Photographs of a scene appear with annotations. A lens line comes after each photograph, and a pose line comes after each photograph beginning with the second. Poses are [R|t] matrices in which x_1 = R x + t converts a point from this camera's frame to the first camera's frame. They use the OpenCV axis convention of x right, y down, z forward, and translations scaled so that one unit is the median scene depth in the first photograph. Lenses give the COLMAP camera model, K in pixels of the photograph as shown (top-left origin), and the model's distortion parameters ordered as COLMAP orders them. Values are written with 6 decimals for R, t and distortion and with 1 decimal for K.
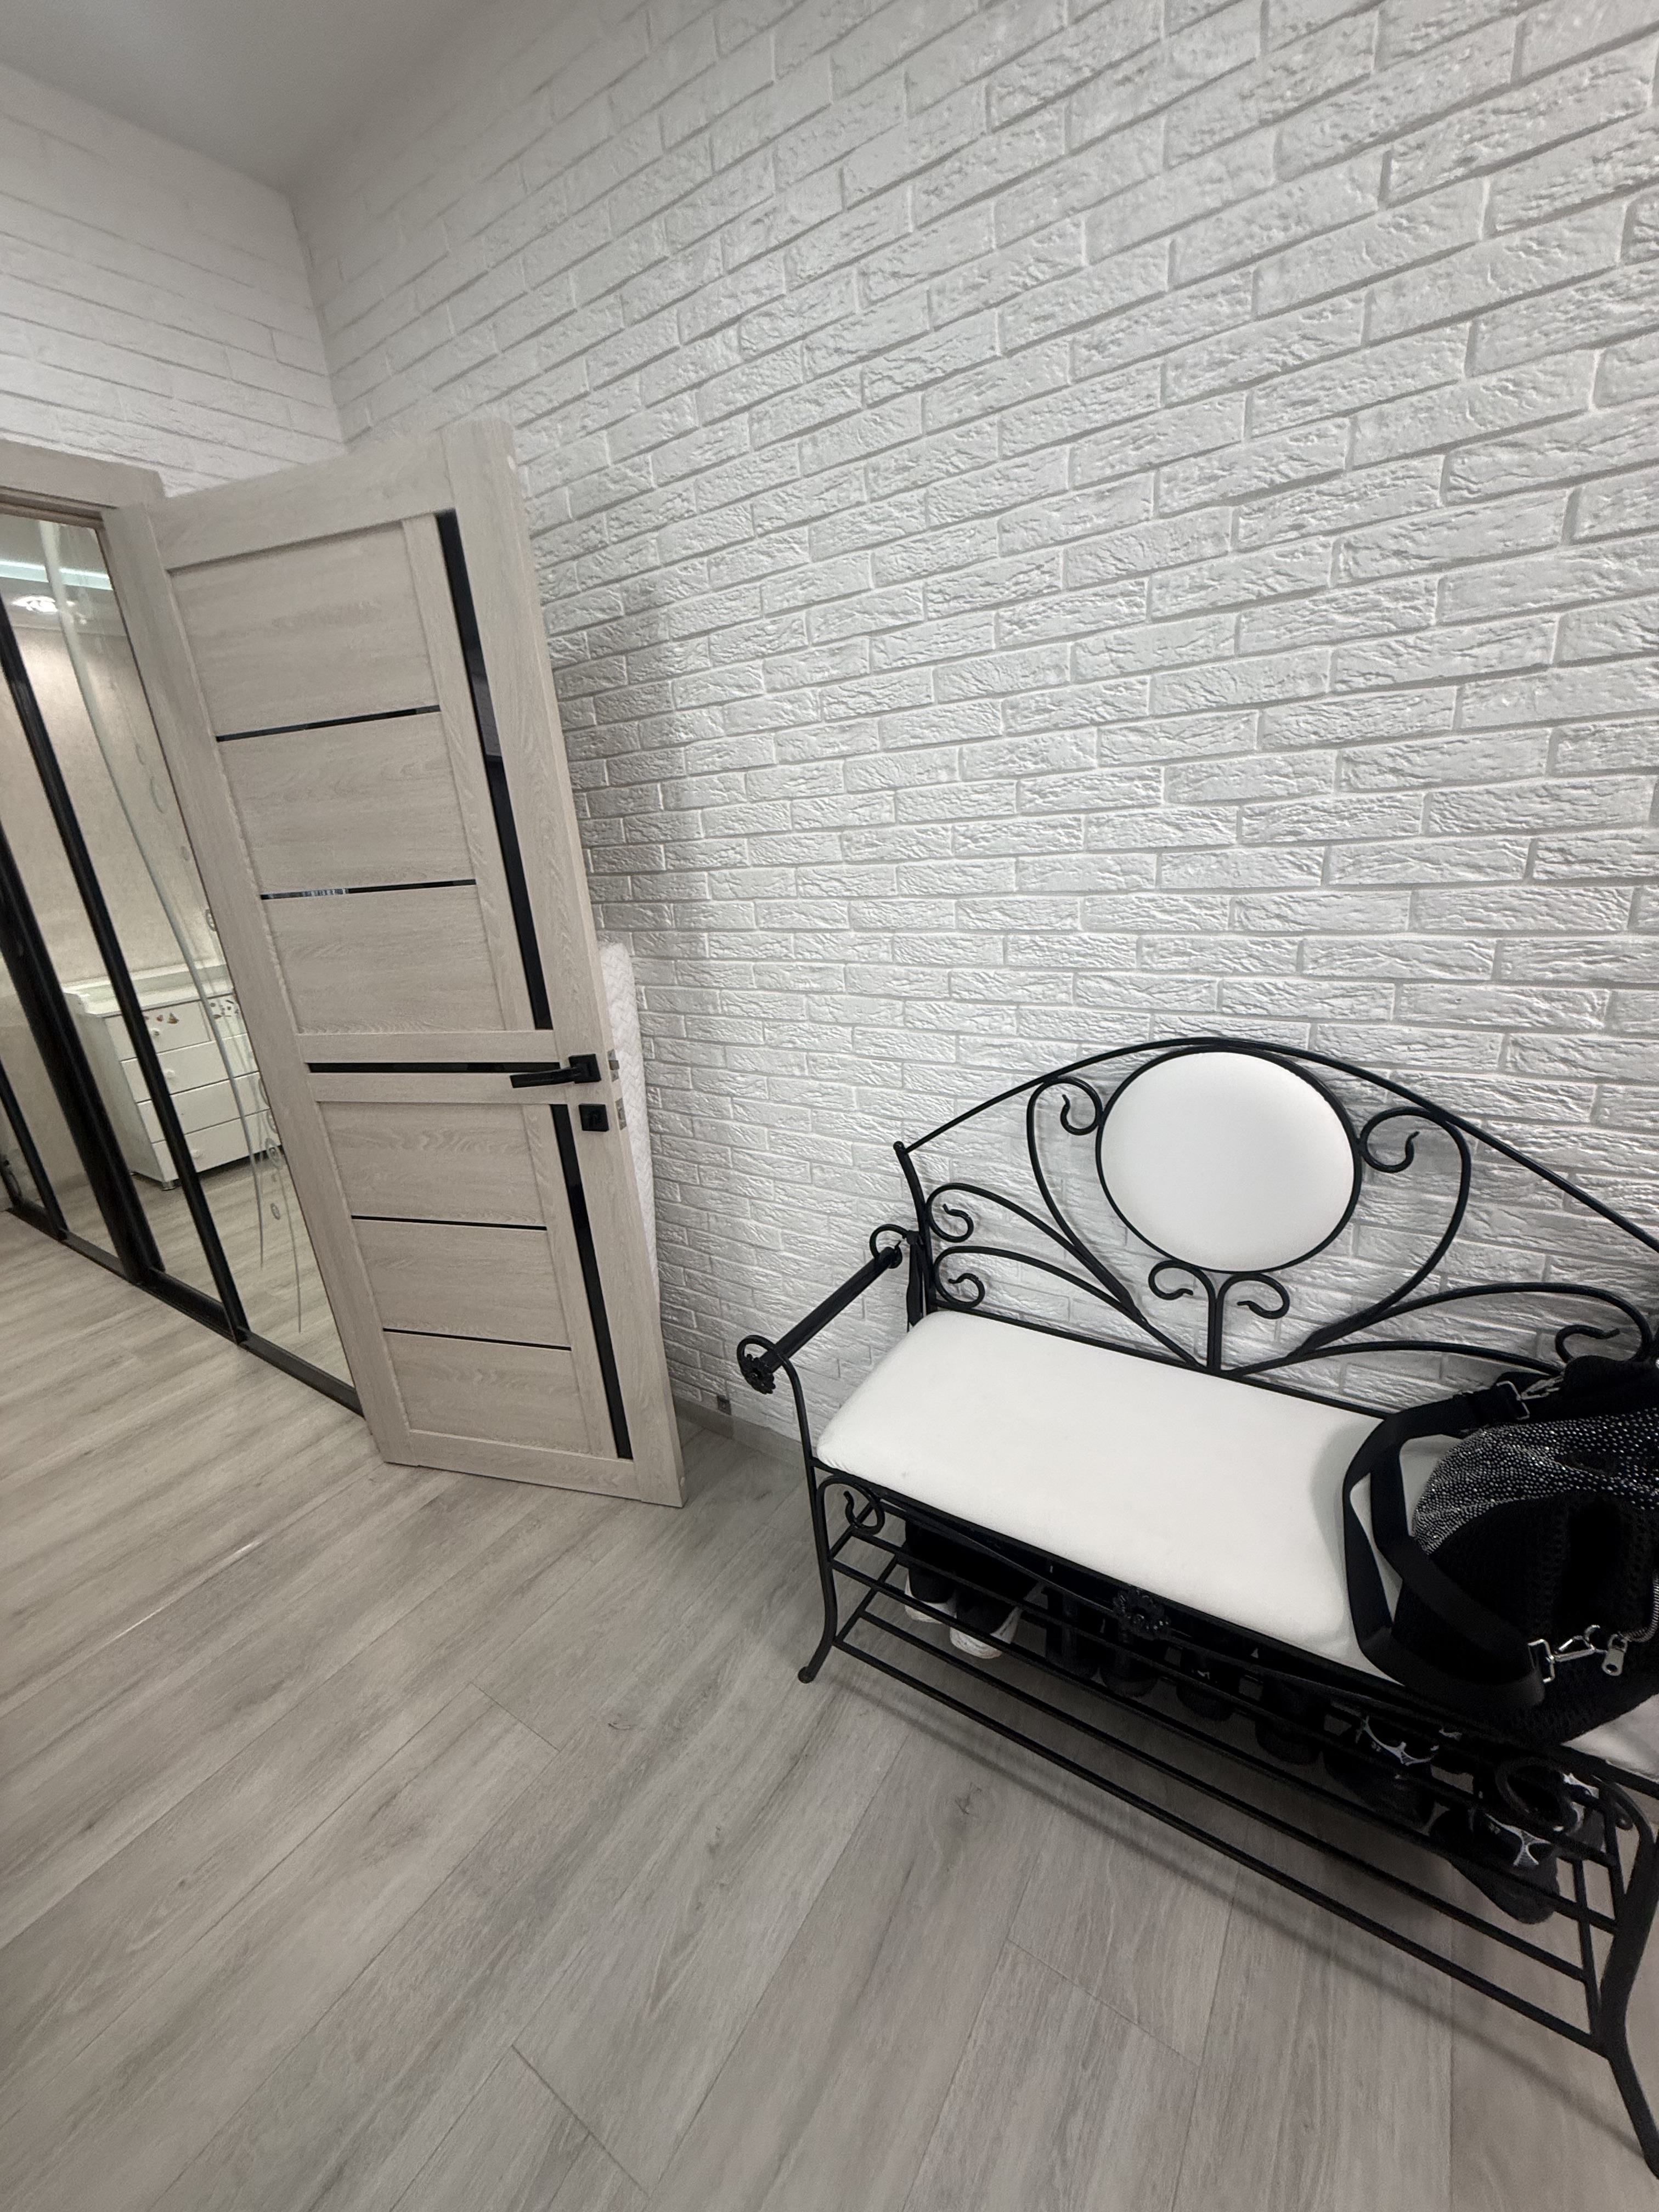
lens RADIAL K [[878.1, 0, 825.8], [0, 878.1, 1104.9], [0, 0, 1]] dist [-0.000952, -0.000427]
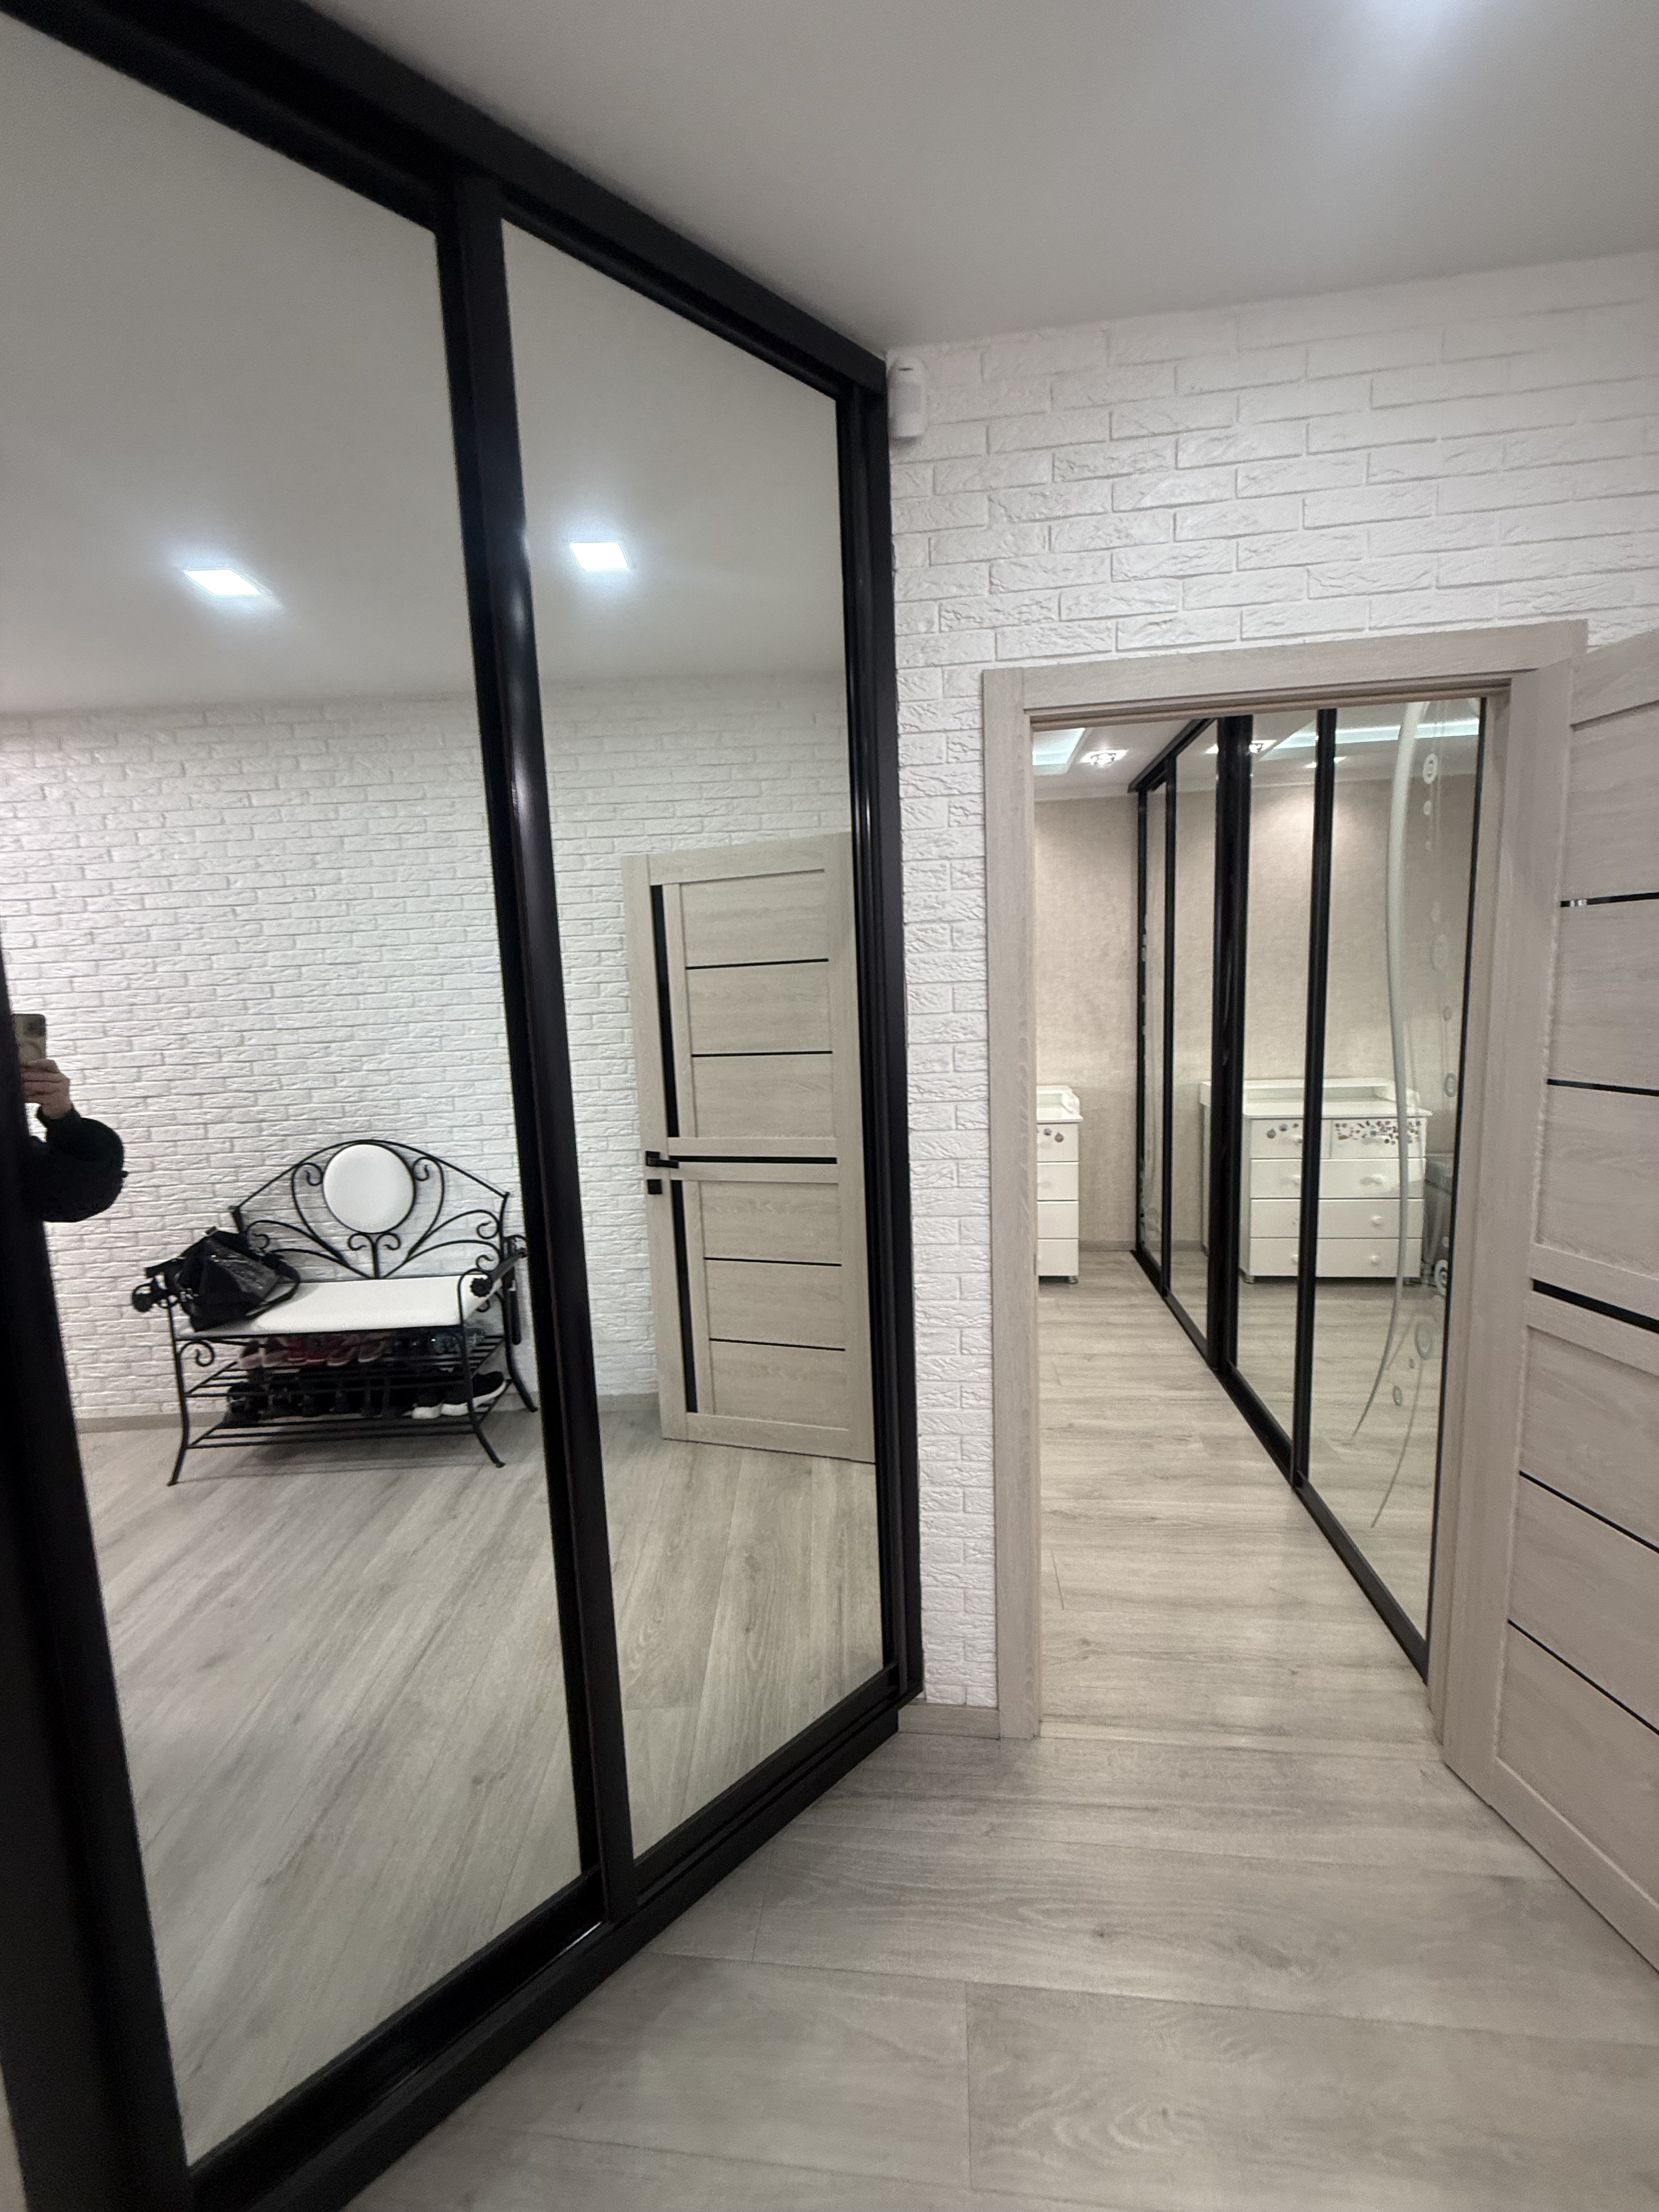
lens RADIAL K [[878.1, 0, 826.5], [0, 878.1, 1103.2], [0, 0, 1]] dist [-0.000952, -0.000427]
pose [[0.452692, 0.196002, -0.869858, -0.145816], [-0.288174, 0.955349, 0.065293, -0.047723], [0.843816, 0.221113, 0.488962, 0.000973]]
